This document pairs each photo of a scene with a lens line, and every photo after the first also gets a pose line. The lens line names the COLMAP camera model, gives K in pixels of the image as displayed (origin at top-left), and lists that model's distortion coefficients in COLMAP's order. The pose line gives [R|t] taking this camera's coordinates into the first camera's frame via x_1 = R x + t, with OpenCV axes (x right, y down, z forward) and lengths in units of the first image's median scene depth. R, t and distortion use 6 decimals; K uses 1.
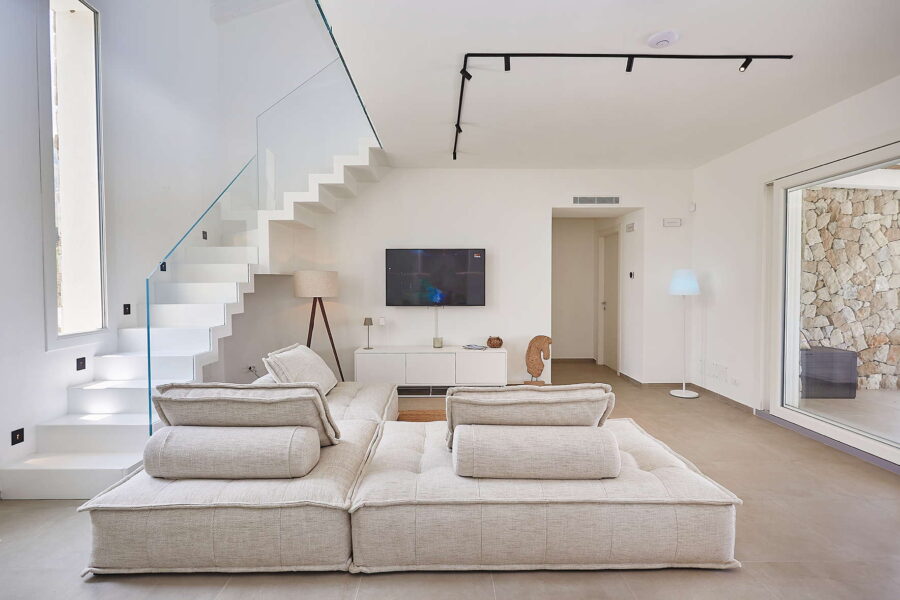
lens RADIAL K [[463.4, 0, 450.0], [0, 463.4, 300.0], [0, 0, 1]] dist [-0.000866, -0.000377]
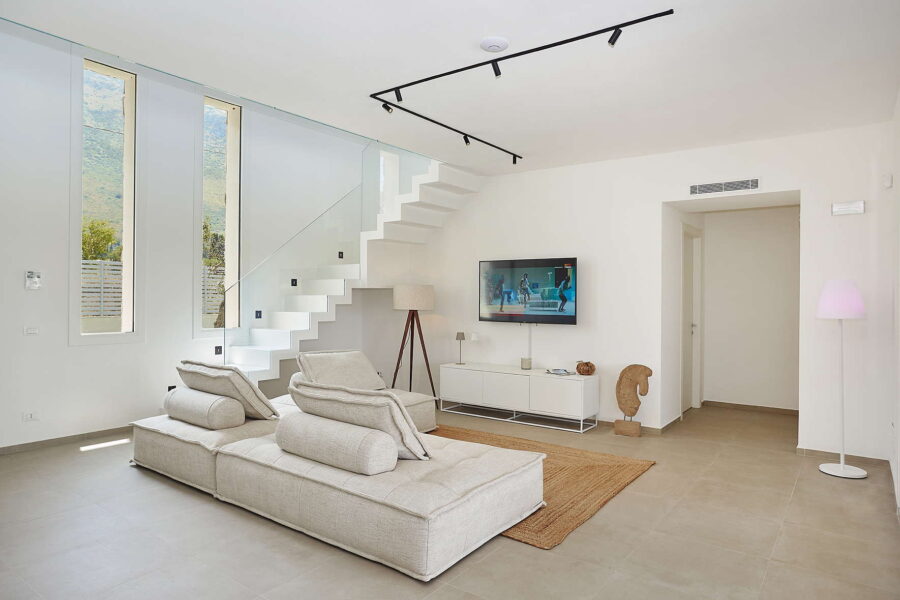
lens RADIAL K [[597.1, 0, 450.0], [0, 597.1, 300.0], [0, 0, 1]] dist [-0.041360, 0.002008]
pose [[0.776571, 0.012044, -0.629915, 0.612151], [-0.031046, 0.999334, -0.019167, -0.004662], [0.629264, 0.034441, 0.776428, 0.005858]]
